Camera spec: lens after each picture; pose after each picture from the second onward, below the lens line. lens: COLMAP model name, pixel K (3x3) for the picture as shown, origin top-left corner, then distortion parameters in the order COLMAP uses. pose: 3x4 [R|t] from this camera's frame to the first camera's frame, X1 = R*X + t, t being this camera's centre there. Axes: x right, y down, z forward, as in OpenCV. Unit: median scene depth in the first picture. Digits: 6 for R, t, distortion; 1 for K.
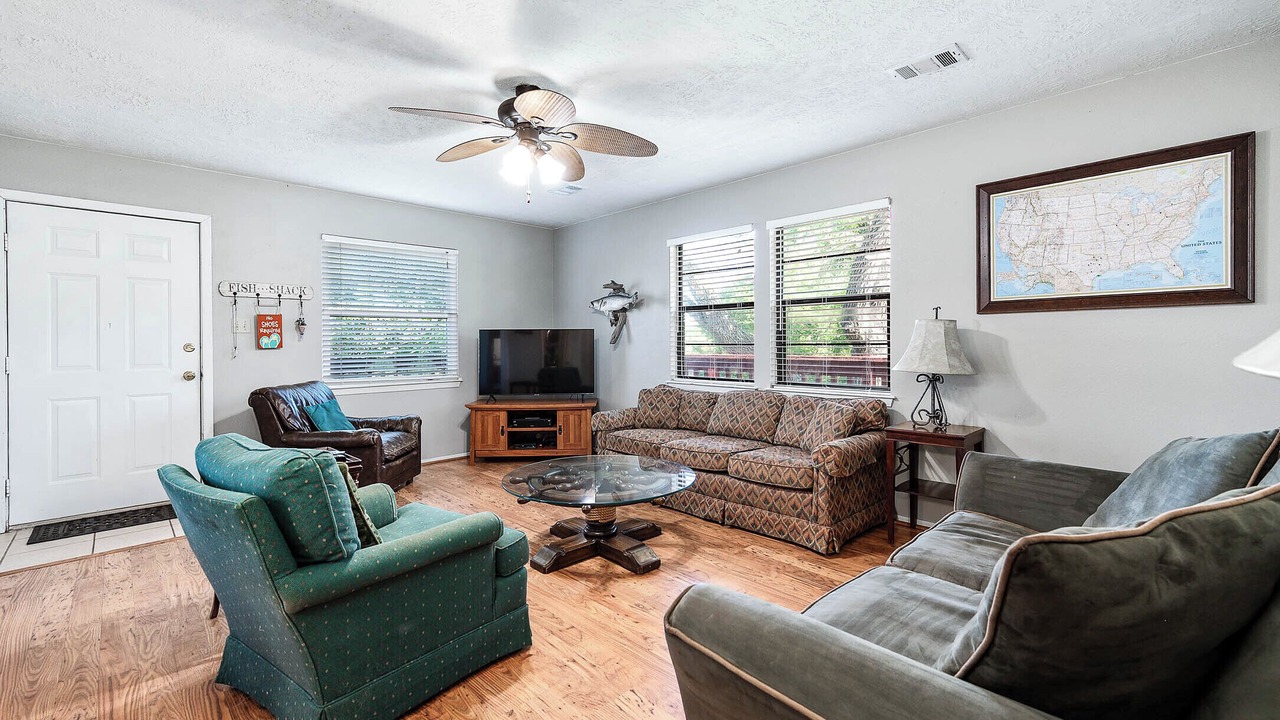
lens RADIAL K [[532.8, 0, 640.9], [0, 532.8, 343.1], [0, 0, 1]] dist [-0.000052, -0.000048]
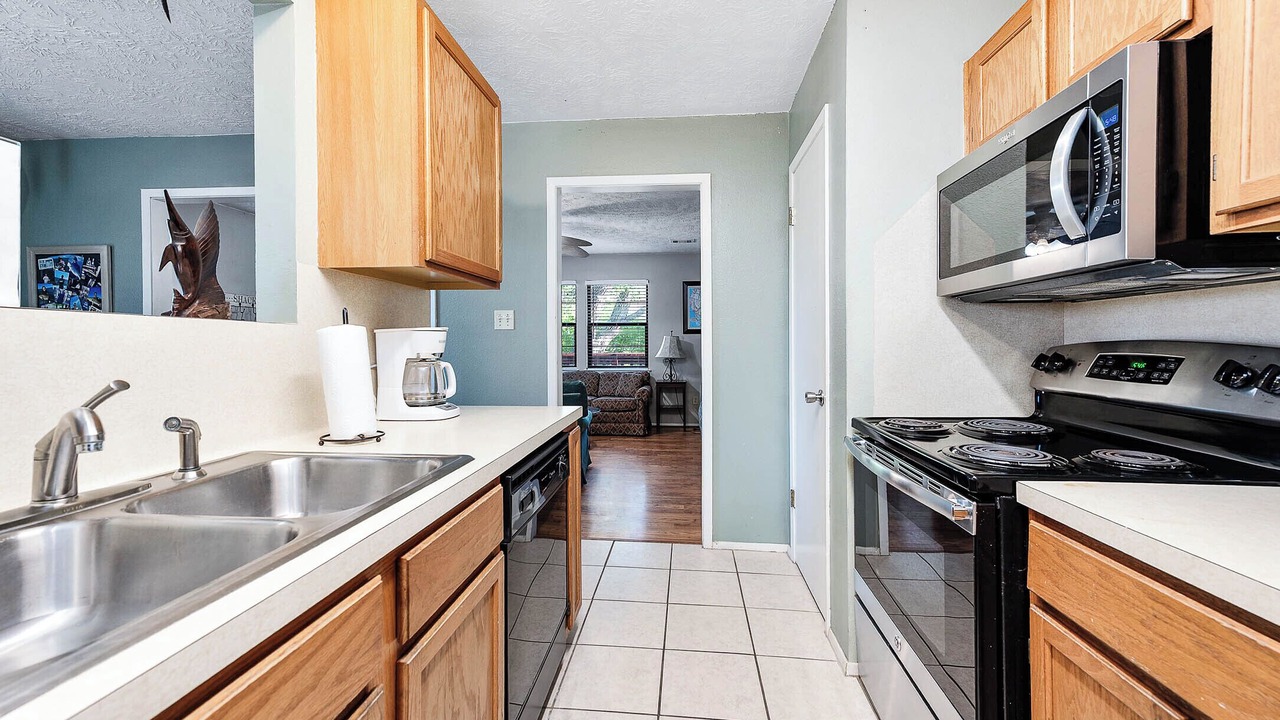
lens RADIAL K [[498.2, 0, 639.8], [0, 498.2, 353.3], [0, 0, 1]] dist [0.000414, 0.000009]
pose [[0.762928, -0.010022, 0.646406, -0.808801], [0.003289, 0.999927, 0.011621, 0.007202], [-0.646475, -0.006740, 0.762905, -0.495933]]
